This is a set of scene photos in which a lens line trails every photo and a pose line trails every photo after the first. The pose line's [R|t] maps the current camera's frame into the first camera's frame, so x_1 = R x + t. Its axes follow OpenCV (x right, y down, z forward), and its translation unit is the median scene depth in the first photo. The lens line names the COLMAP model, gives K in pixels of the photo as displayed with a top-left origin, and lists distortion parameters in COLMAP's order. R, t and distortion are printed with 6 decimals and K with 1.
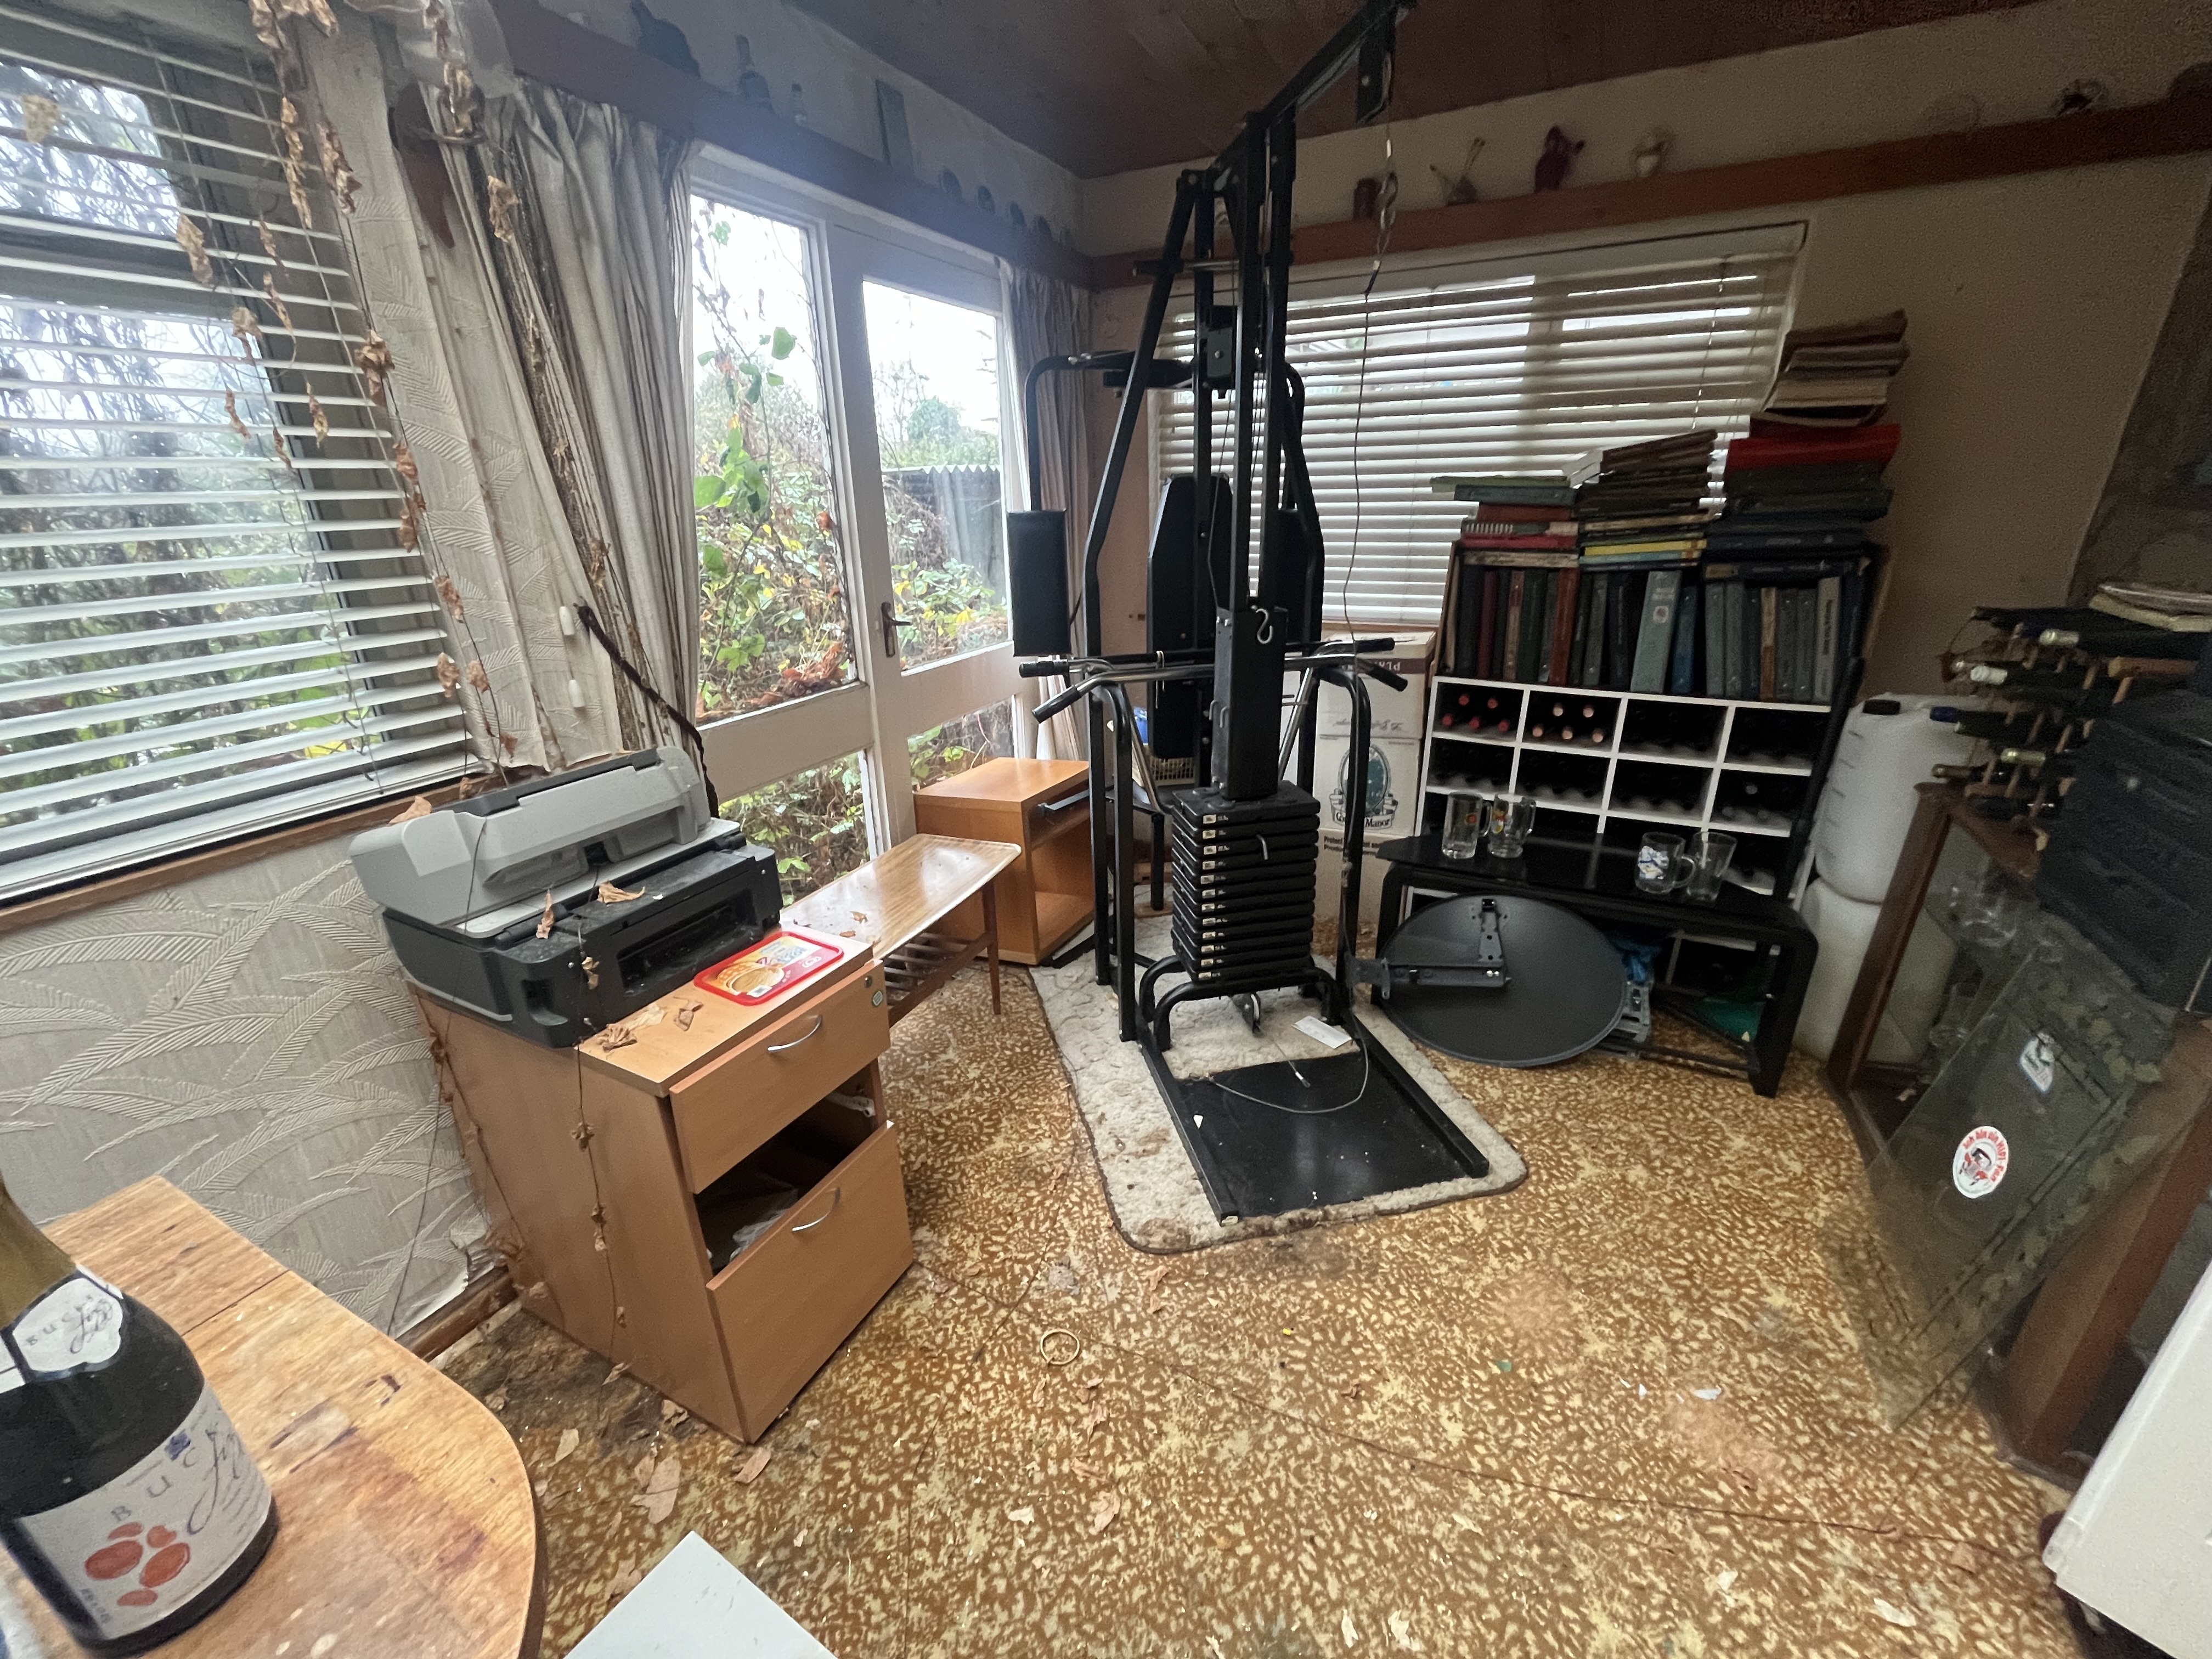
lens RADIAL K [[898.8, 0, 1111.1], [0, 898.8, 833.1], [0, 0, 1]] dist [-0.001559, -0.000083]
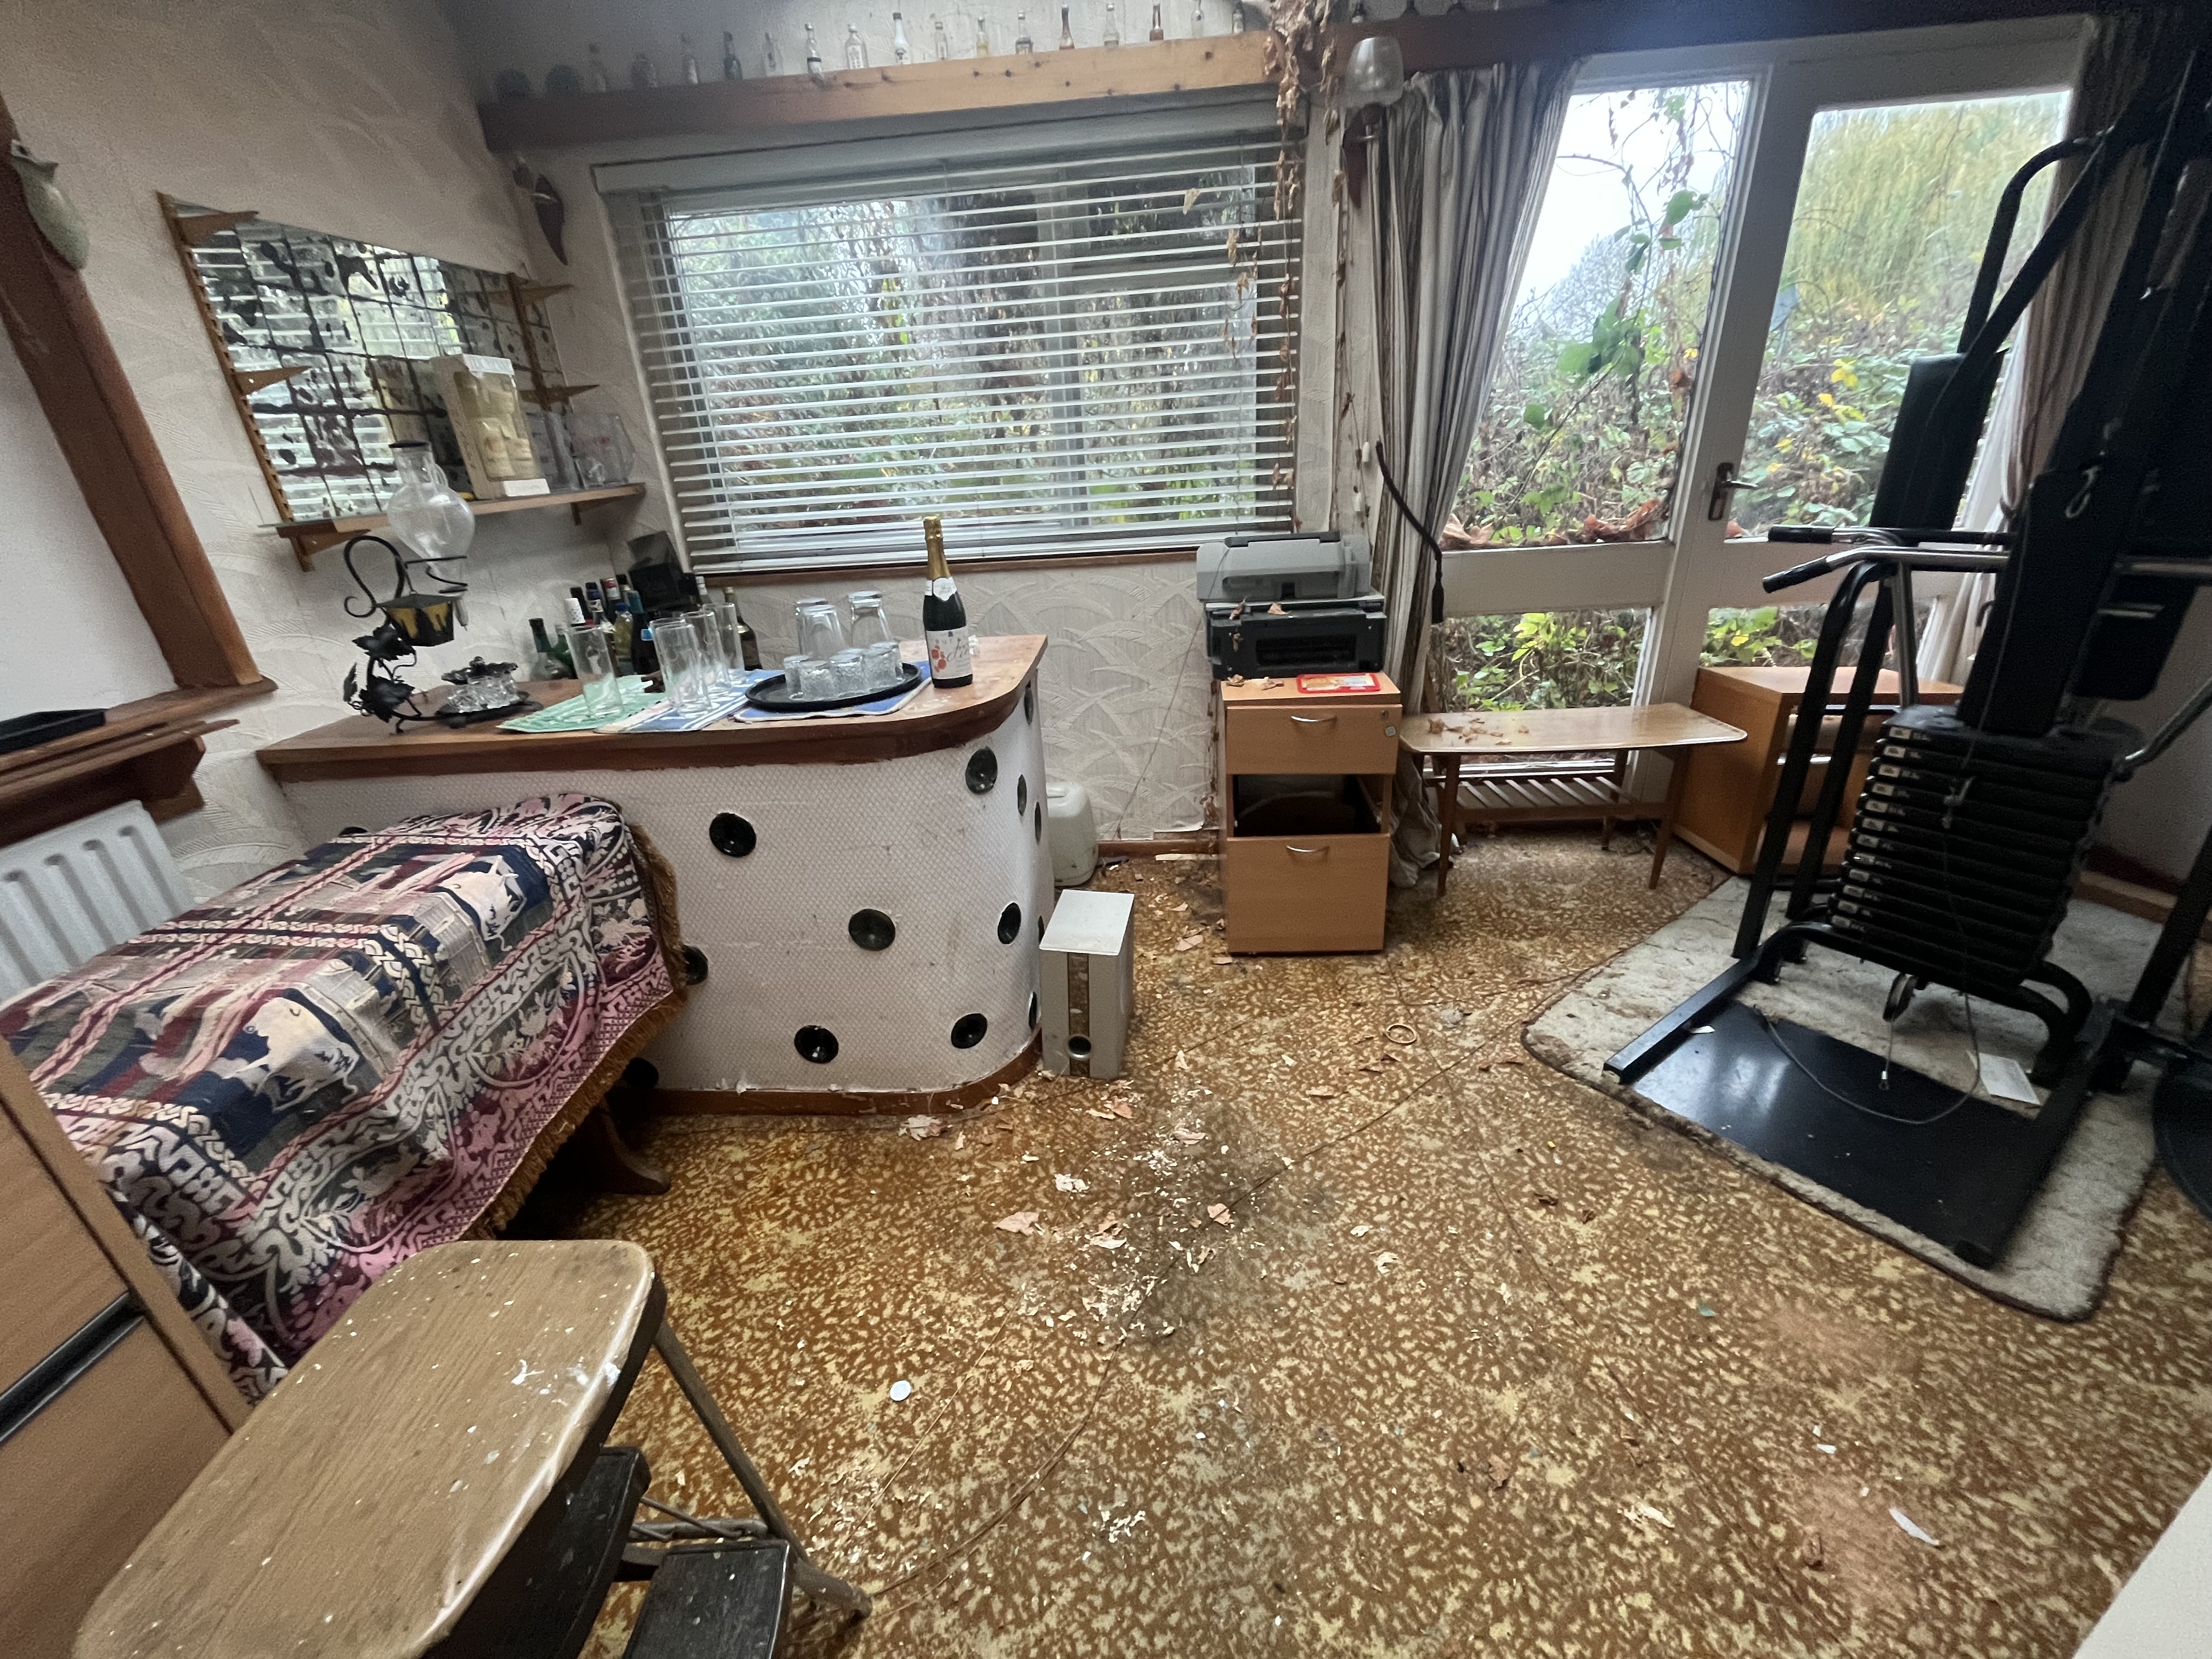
lens RADIAL K [[898.8, 0, 1102.8], [0, 898.8, 829.3], [0, 0, 1]] dist [-0.001559, -0.000083]
pose [[0.391481, 0.369001, -0.842960, 0.646955], [-0.281648, 0.920160, 0.271994, 0.056073], [0.876023, 0.130938, 0.464153, -0.018331]]
